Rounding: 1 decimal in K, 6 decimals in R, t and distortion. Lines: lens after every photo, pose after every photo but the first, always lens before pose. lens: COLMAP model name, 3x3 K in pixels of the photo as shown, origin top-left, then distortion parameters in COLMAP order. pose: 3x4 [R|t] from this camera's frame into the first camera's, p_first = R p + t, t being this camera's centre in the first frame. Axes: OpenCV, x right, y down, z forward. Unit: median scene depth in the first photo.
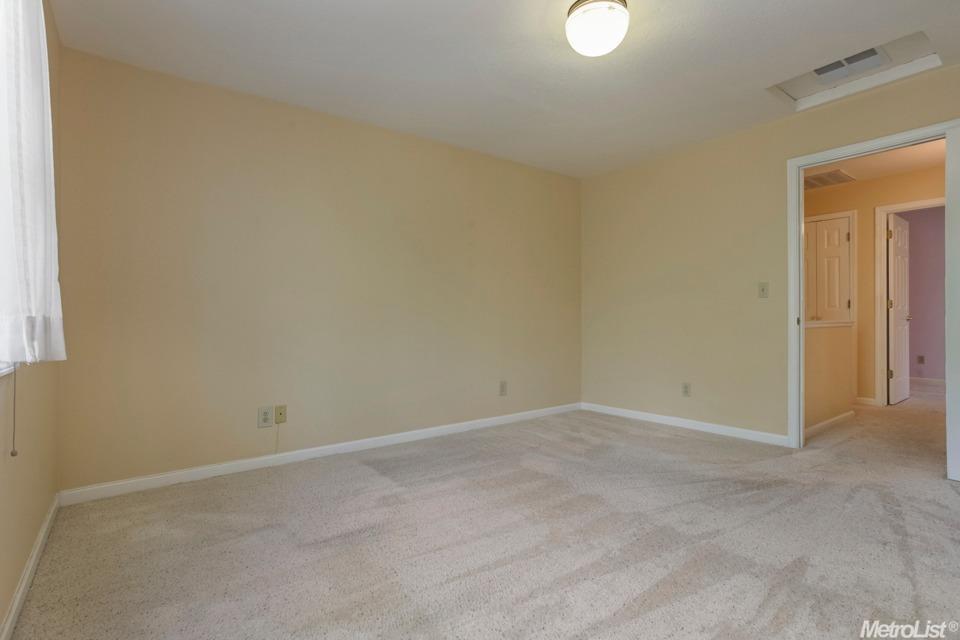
lens RADIAL K [[466.1, 0, 480.0], [0, 466.1, 320.0], [0, 0, 1]] dist [-0.013032, 0.001393]
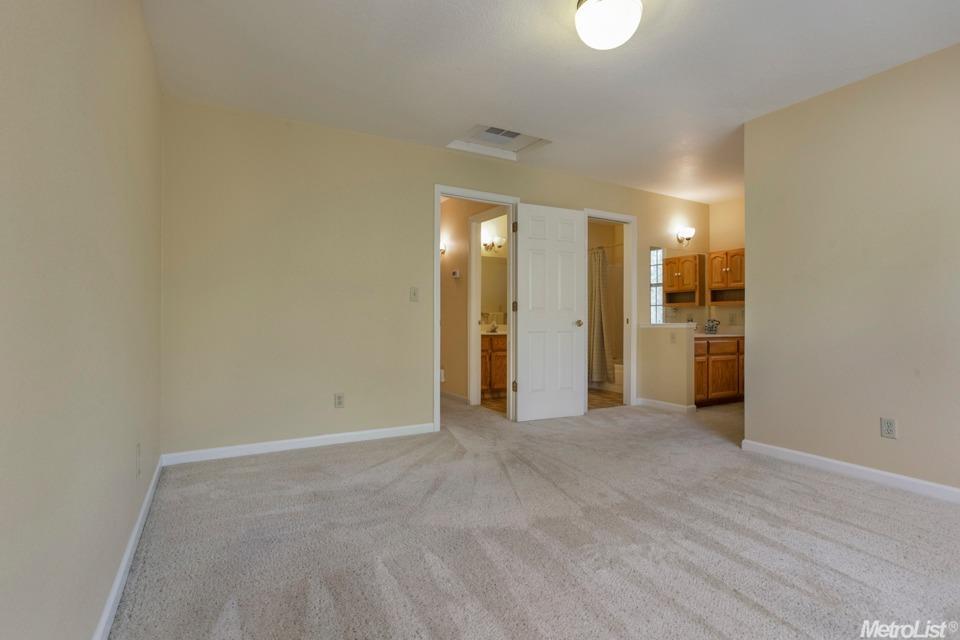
lens RADIAL K [[466.1, 0, 480.0], [0, 466.1, 320.0], [0, 0, 1]] dist [-0.013032, 0.001393]
pose [[0.124594, 0.017299, 0.992057, -0.666942], [0.000233, 0.999847, -0.017464, 0.021478], [-0.992208, 0.002407, 0.124571, 1.051318]]
